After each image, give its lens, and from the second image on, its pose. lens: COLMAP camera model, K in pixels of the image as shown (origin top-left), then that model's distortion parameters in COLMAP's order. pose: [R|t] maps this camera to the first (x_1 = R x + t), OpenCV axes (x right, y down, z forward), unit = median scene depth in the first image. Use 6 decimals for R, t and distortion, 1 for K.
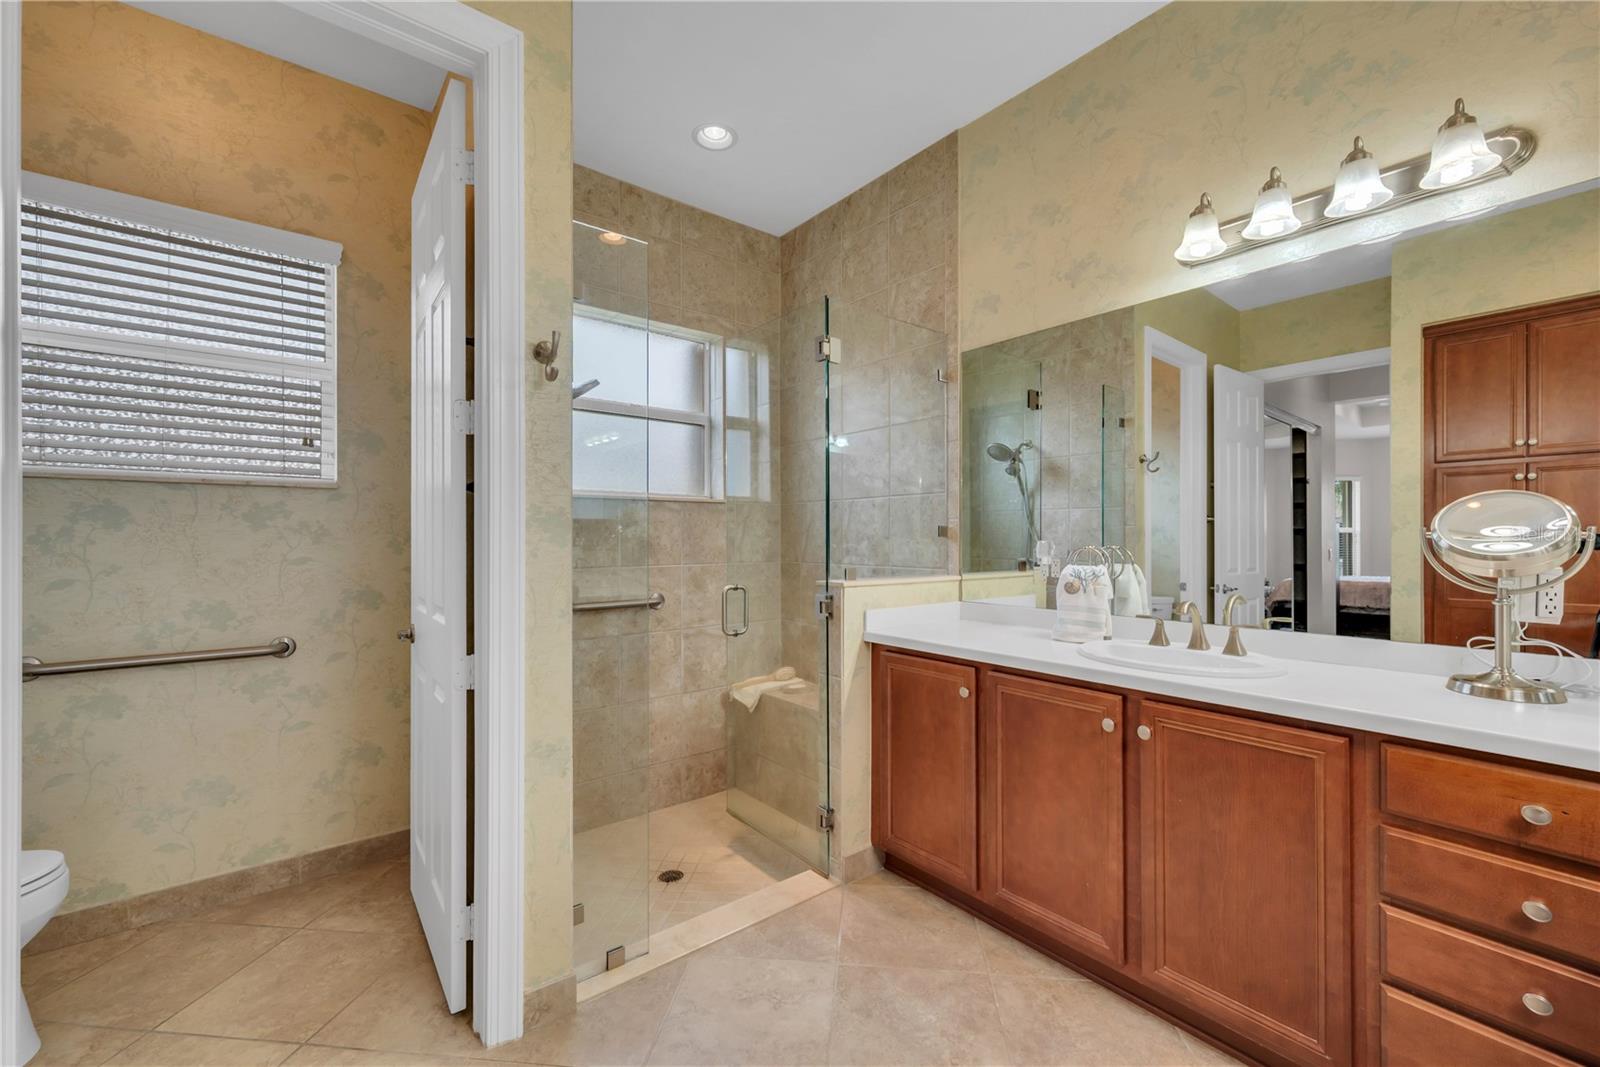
lens RADIAL K [[640.6, 0, 805.5], [0, 640.6, 536.7], [0, 0, 1]] dist [-0.000267, 0.000152]
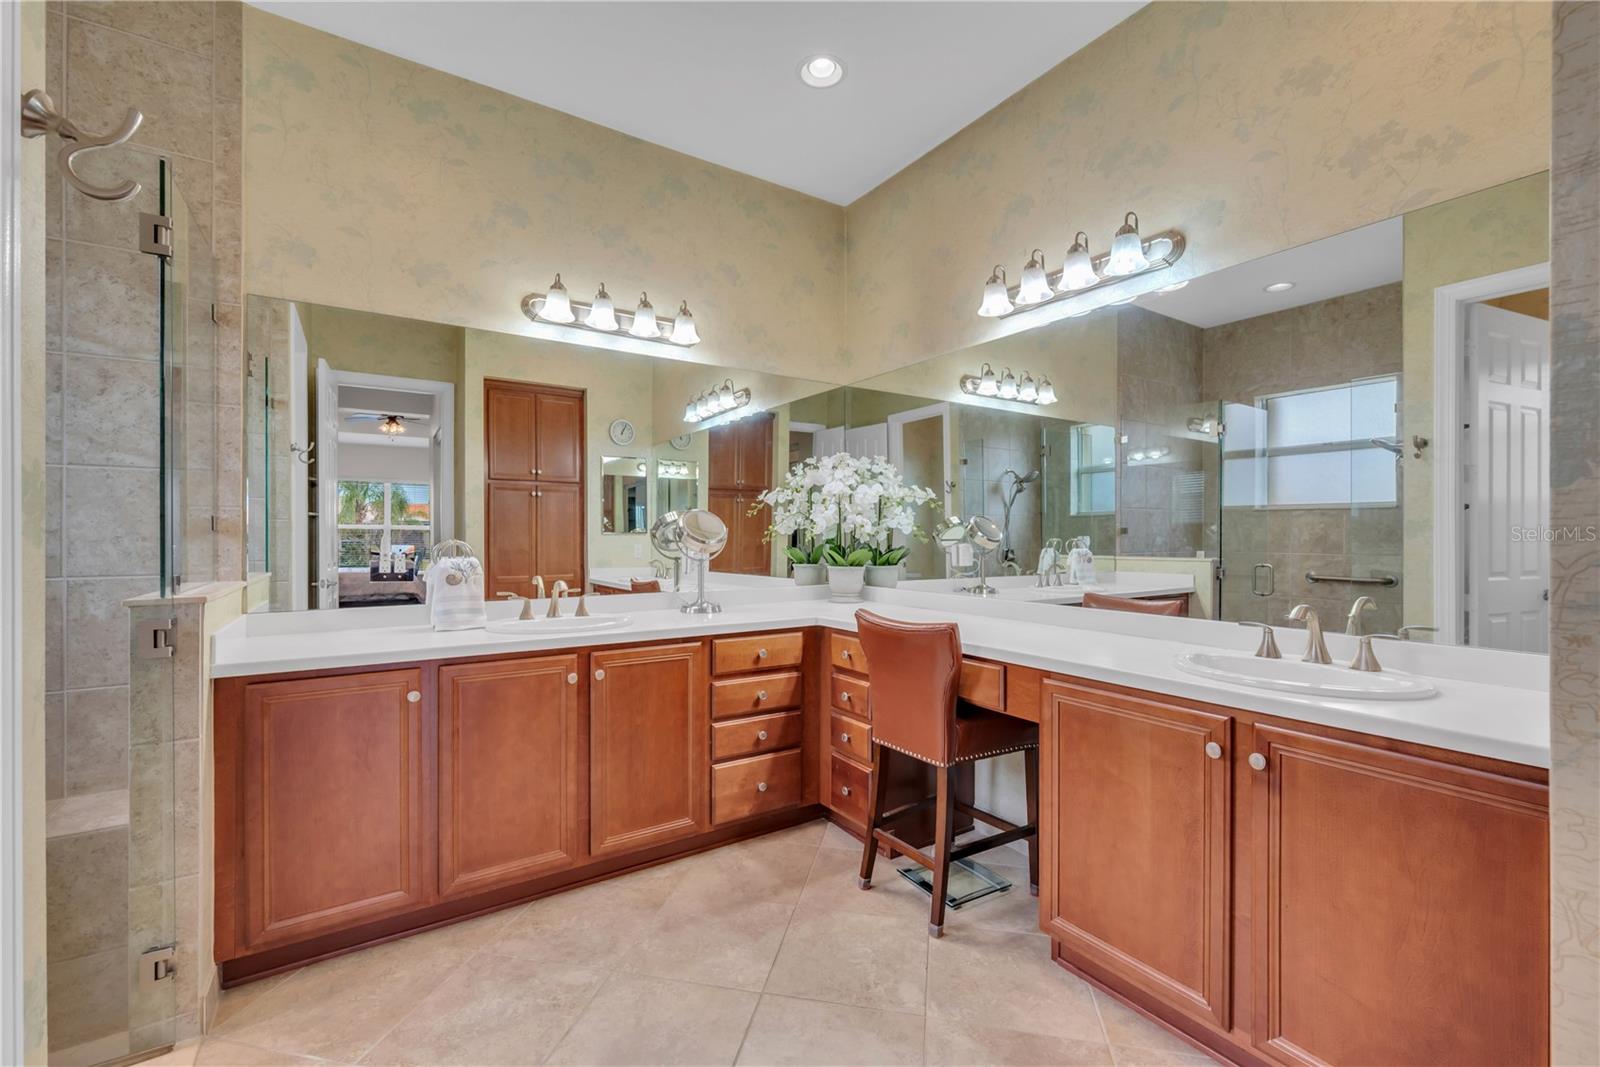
lens RADIAL K [[677.4, 0, 799.7], [0, 677.4, 535.8], [0, 0, 1]] dist [0.000250, 0.000004]
pose [[0.100565, 0.000499, 0.994930, -0.720092], [-0.002032, 0.999998, -0.000296, 0.007393], [-0.994928, -0.001992, 0.100565, 0.355875]]
